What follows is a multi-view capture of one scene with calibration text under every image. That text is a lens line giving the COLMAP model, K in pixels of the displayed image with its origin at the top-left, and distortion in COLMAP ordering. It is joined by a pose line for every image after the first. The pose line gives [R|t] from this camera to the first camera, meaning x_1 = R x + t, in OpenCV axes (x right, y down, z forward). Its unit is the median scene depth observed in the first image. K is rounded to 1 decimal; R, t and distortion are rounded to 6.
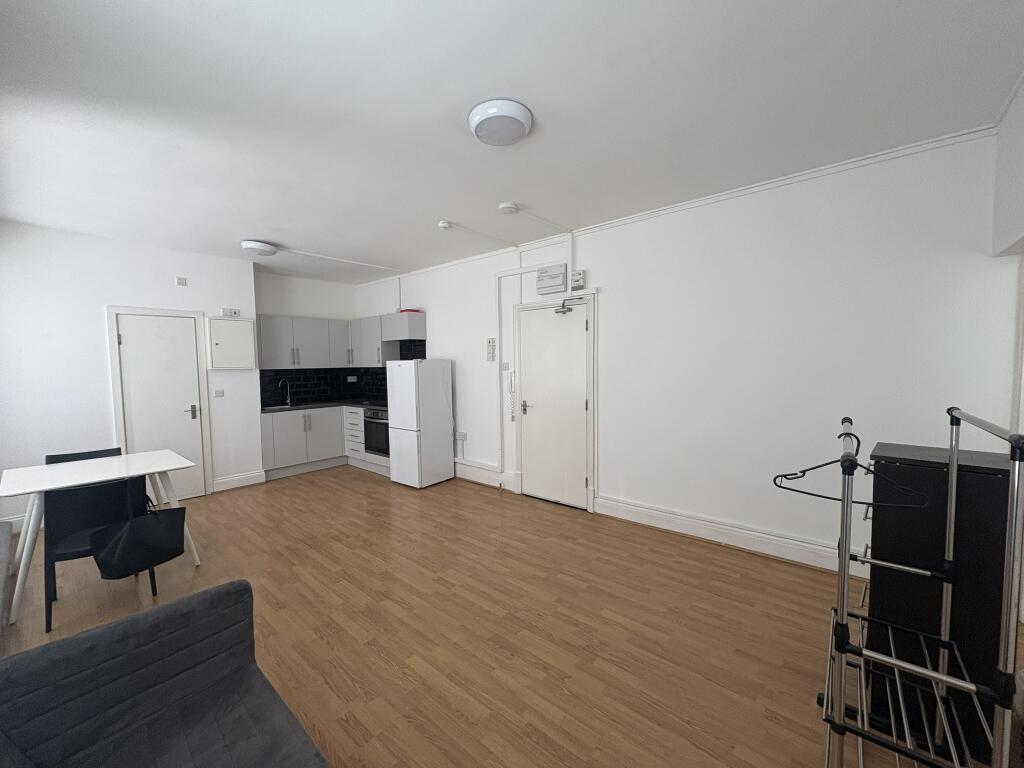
lens RADIAL K [[404.4, 0, 511.9], [0, 404.4, 383.3], [0, 0, 1]] dist [0.001954, 0.000123]
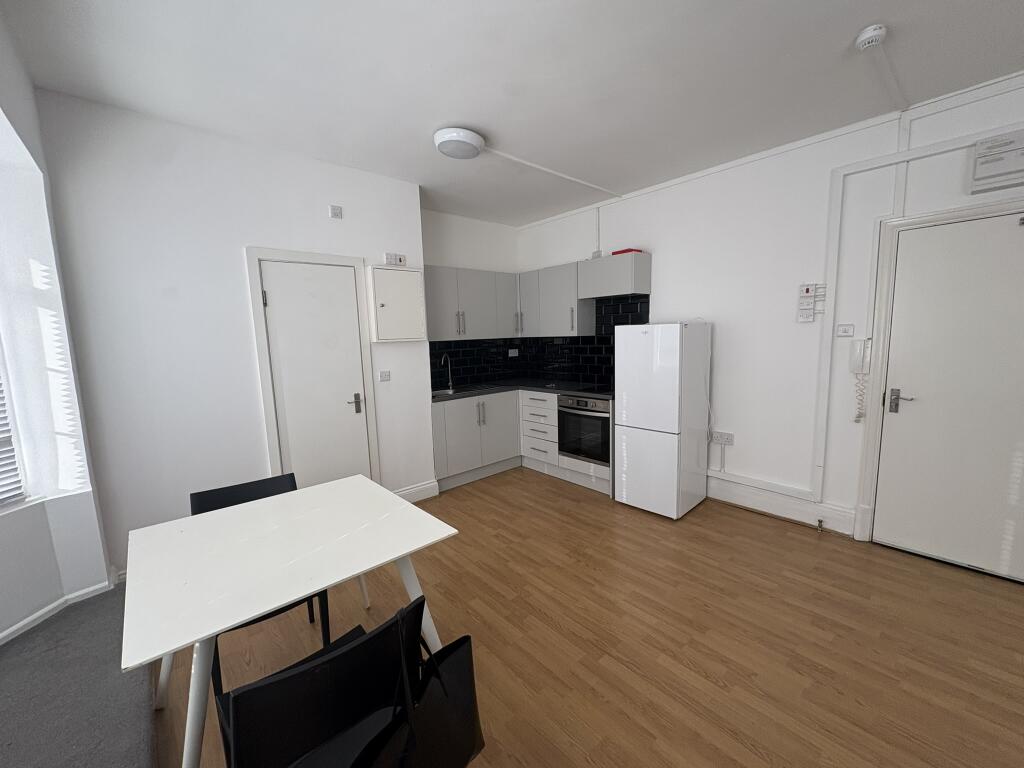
lens RADIAL K [[404.4, 0, 512.9], [0, 404.4, 381.8], [0, 0, 1]] dist [0.001954, 0.000123]
pose [[0.990934, -0.000228, -0.134350, -0.408703], [0.009594, 0.997566, 0.069072, -0.011847], [0.134007, -0.069734, 0.988524, 0.332716]]
